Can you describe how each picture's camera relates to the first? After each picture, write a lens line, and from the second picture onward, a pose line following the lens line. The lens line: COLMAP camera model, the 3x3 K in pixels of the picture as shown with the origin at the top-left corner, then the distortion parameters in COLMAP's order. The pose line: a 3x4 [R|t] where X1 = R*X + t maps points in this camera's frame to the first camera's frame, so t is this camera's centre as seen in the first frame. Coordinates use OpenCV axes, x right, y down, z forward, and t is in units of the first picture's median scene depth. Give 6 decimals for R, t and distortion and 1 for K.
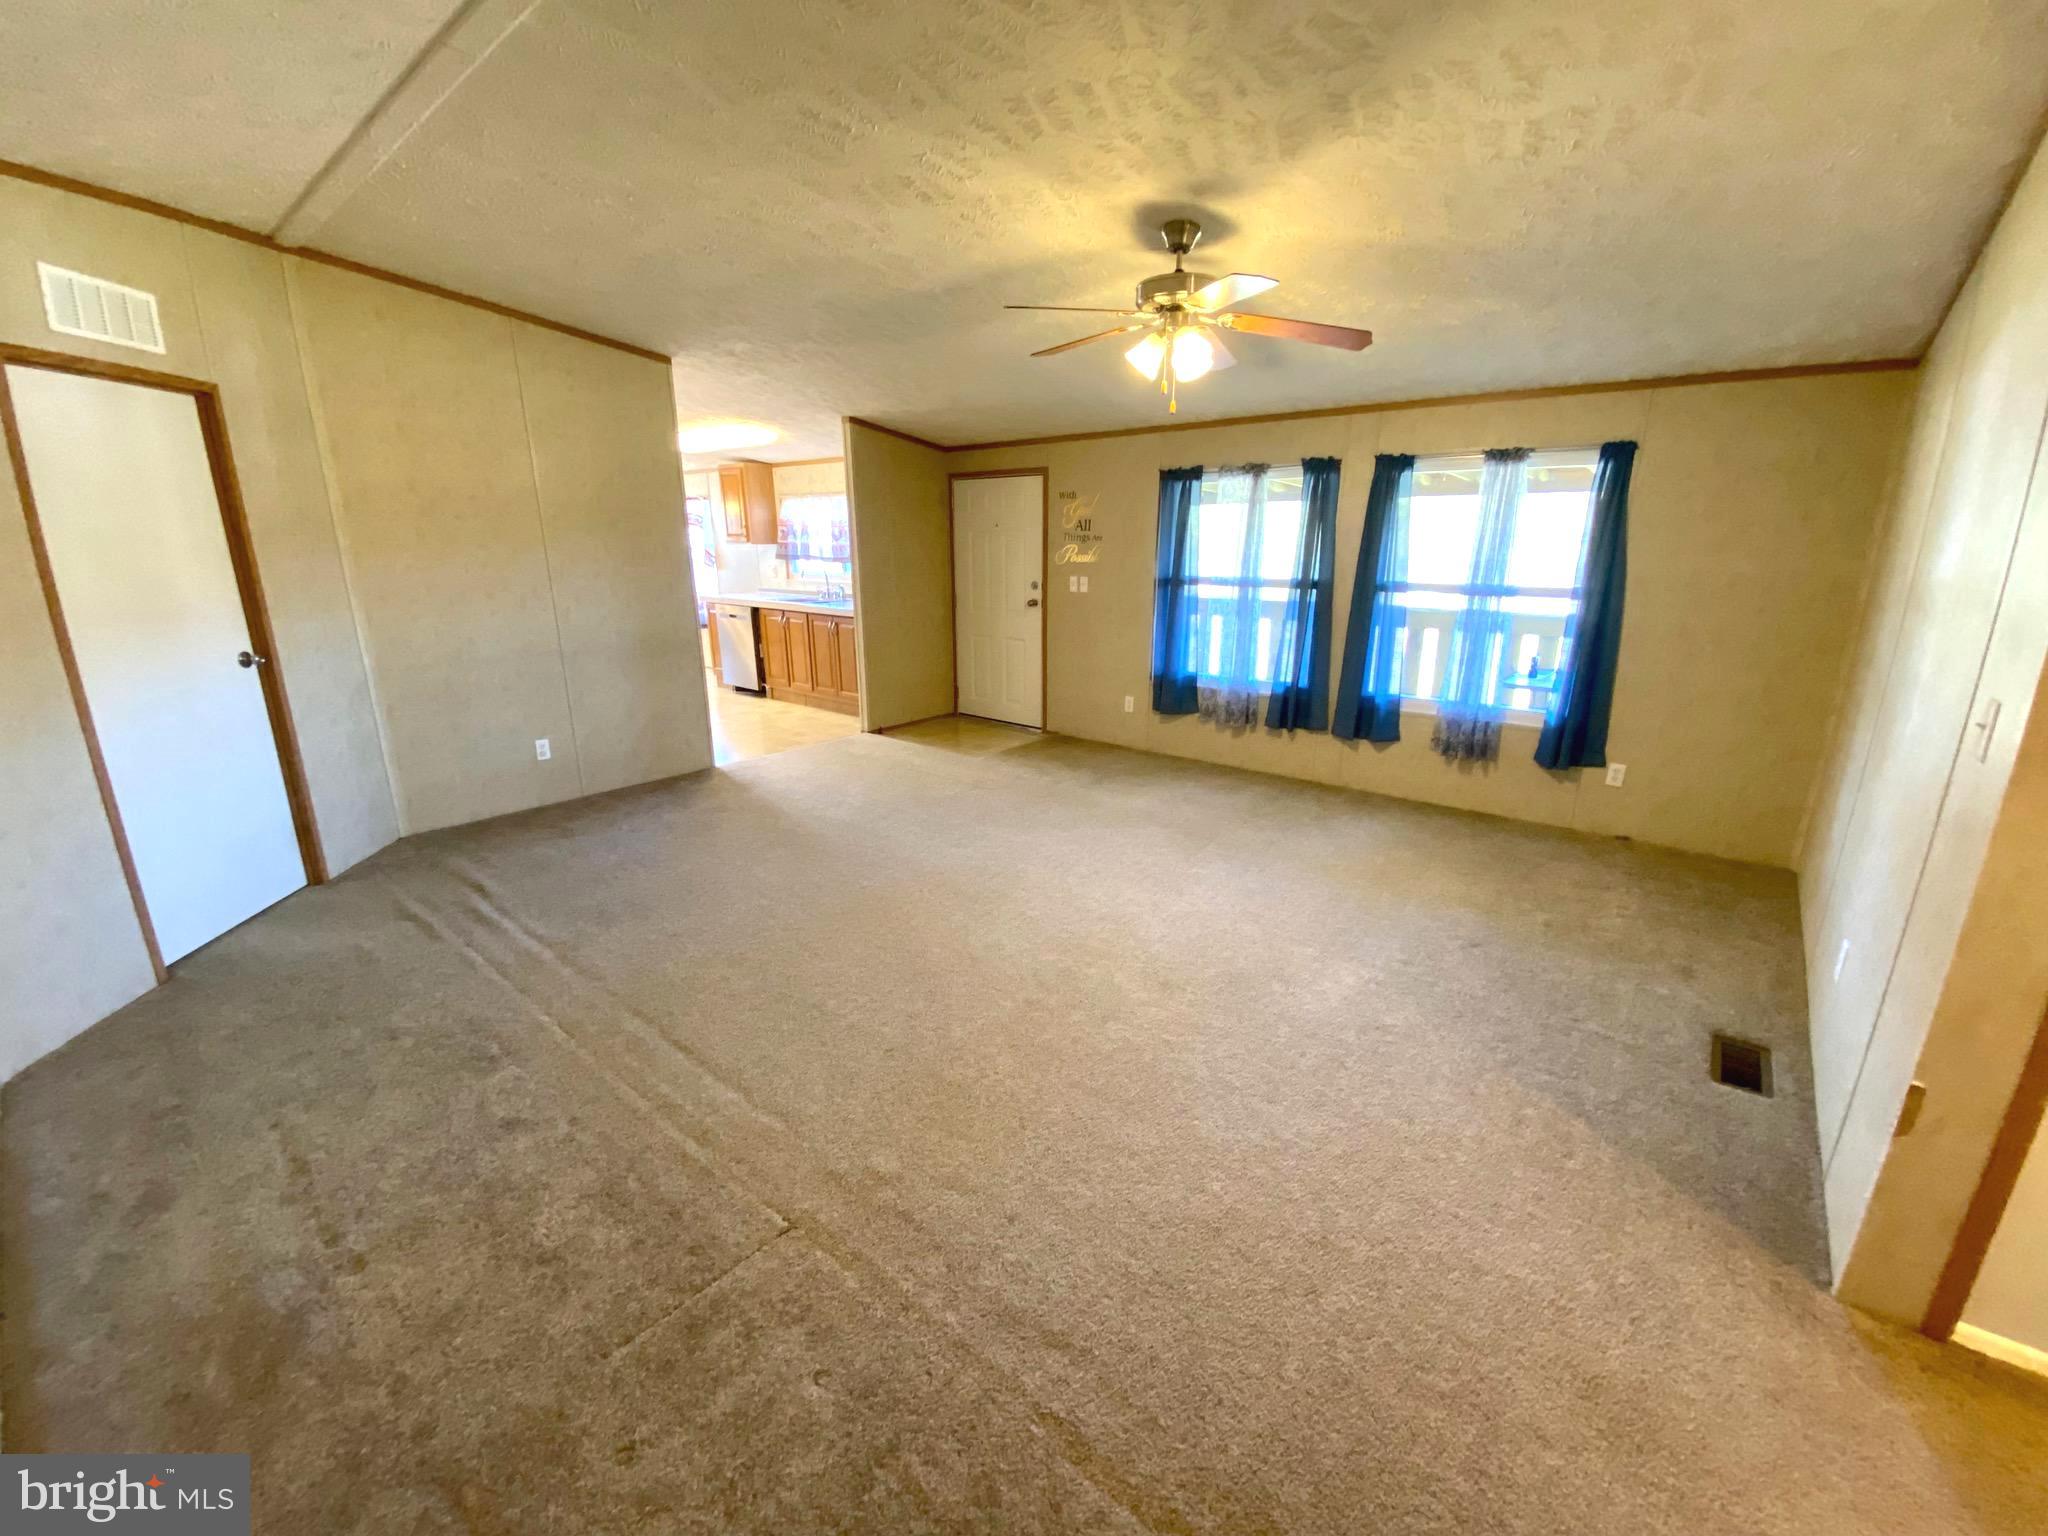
lens RADIAL K [[822.7, 0, 1005.8], [0, 822.7, 794.9], [0, 0, 1]] dist [0.012510, -0.015497]
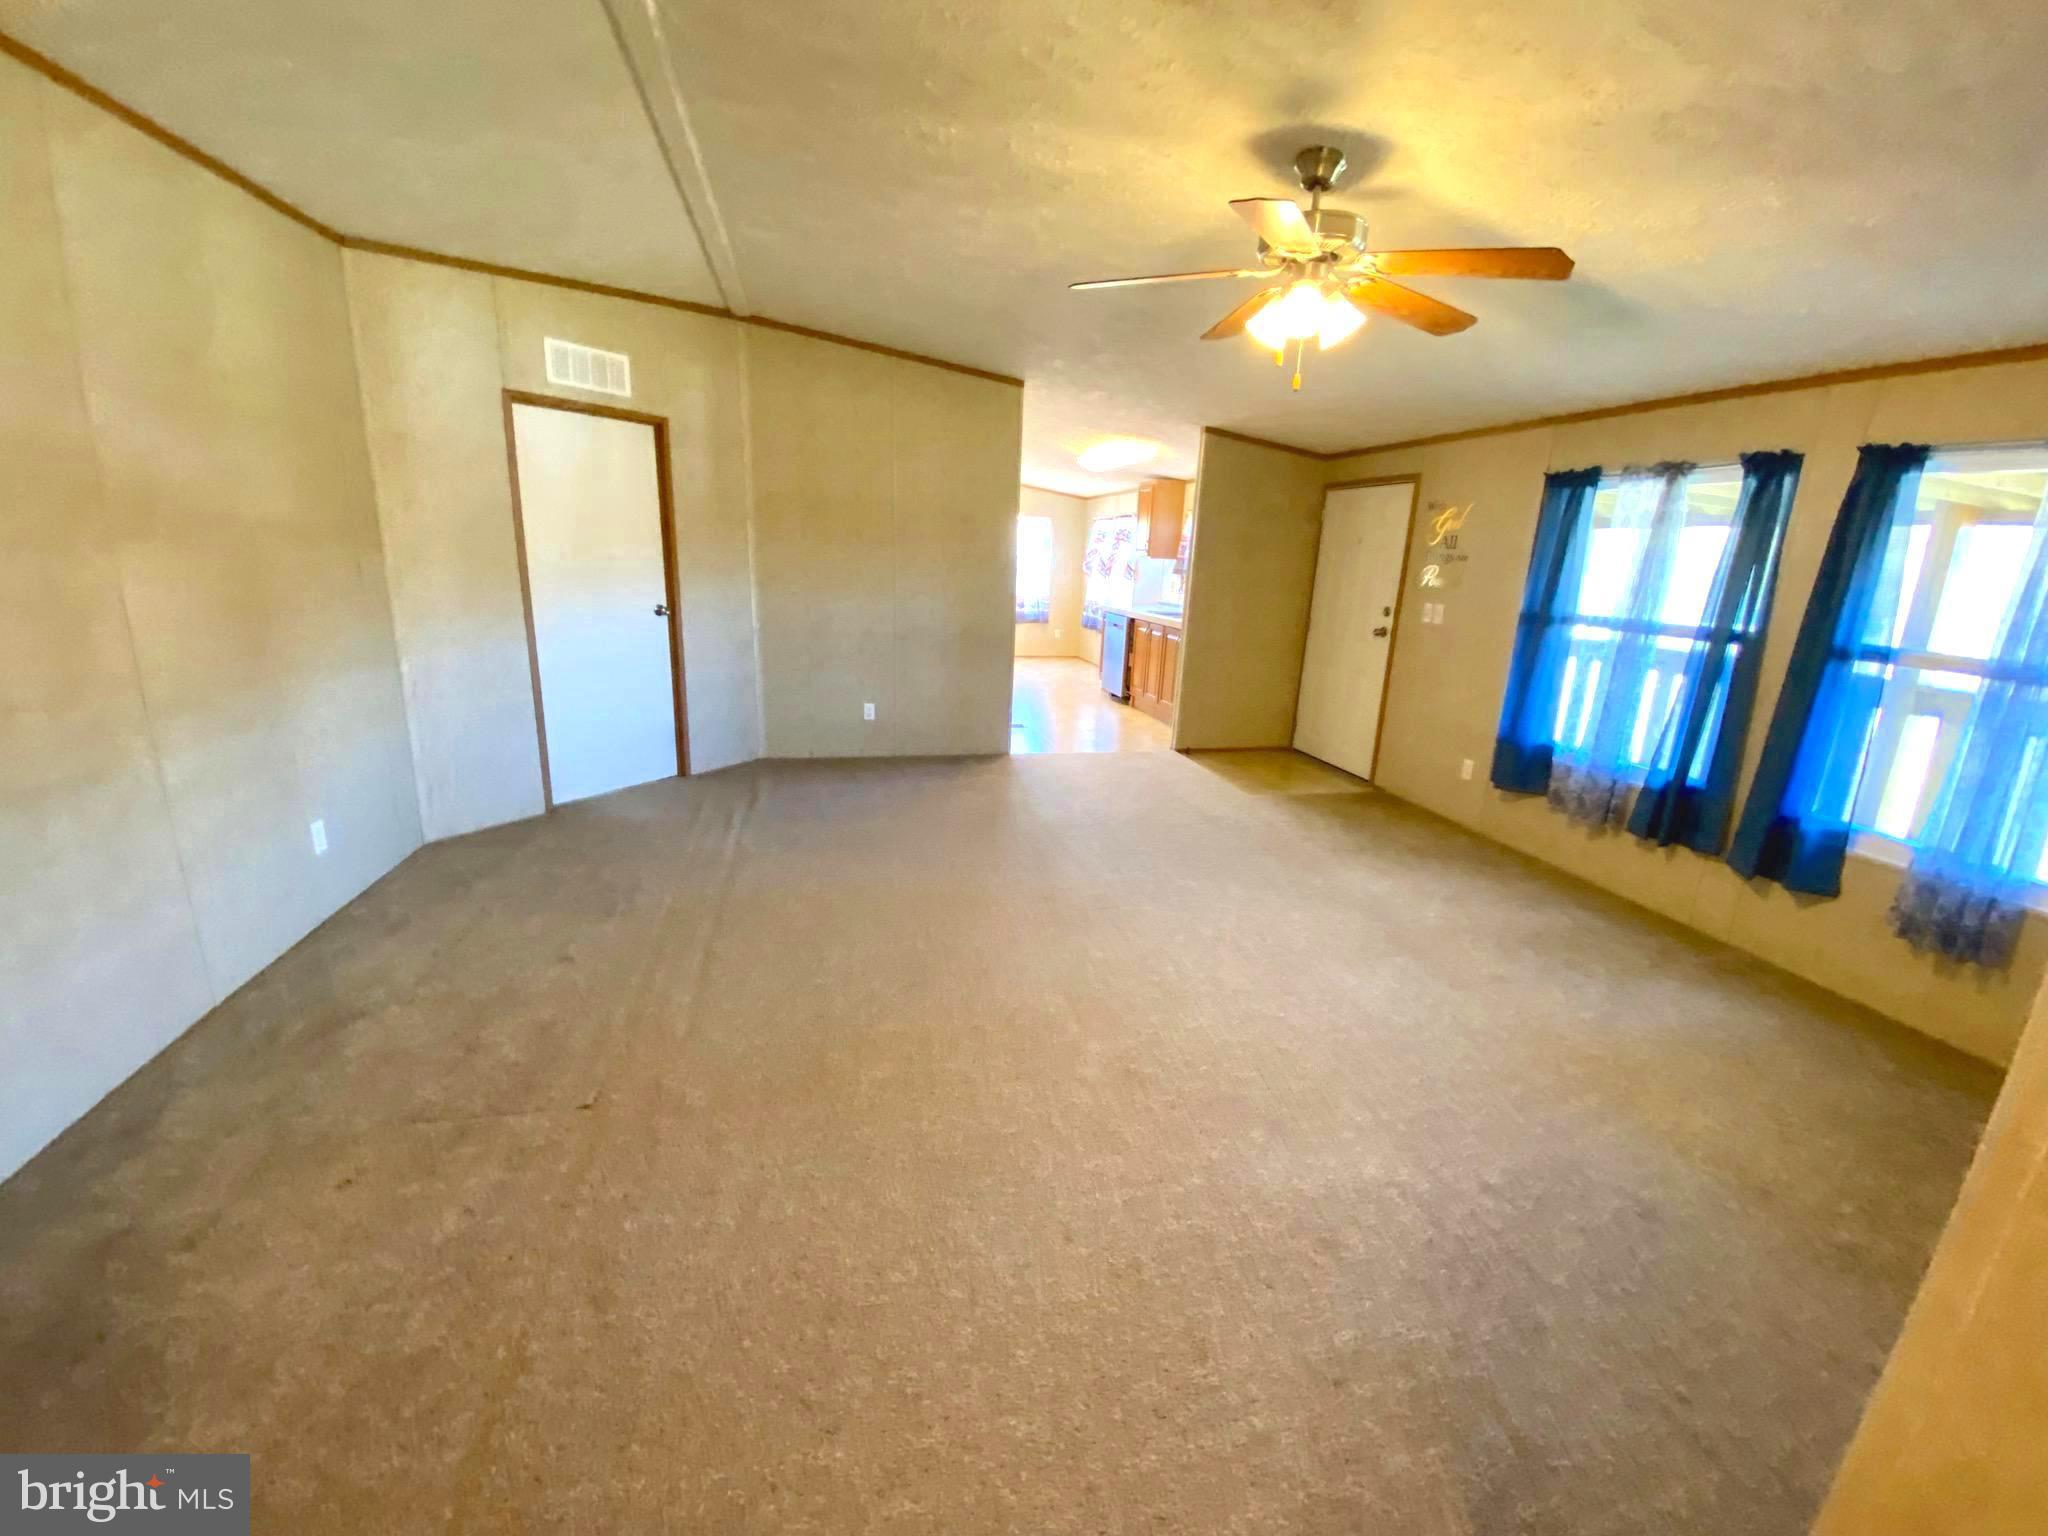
lens RADIAL K [[822.7, 0, 988.3], [0, 822.7, 781.3], [0, 0, 1]] dist [0.012510, -0.015497]
pose [[0.800023, 0.195311, -0.567289, 0.286938], [-0.217487, 0.975627, 0.029185, -0.028401], [0.559163, 0.100030, 0.823001, 0.121640]]
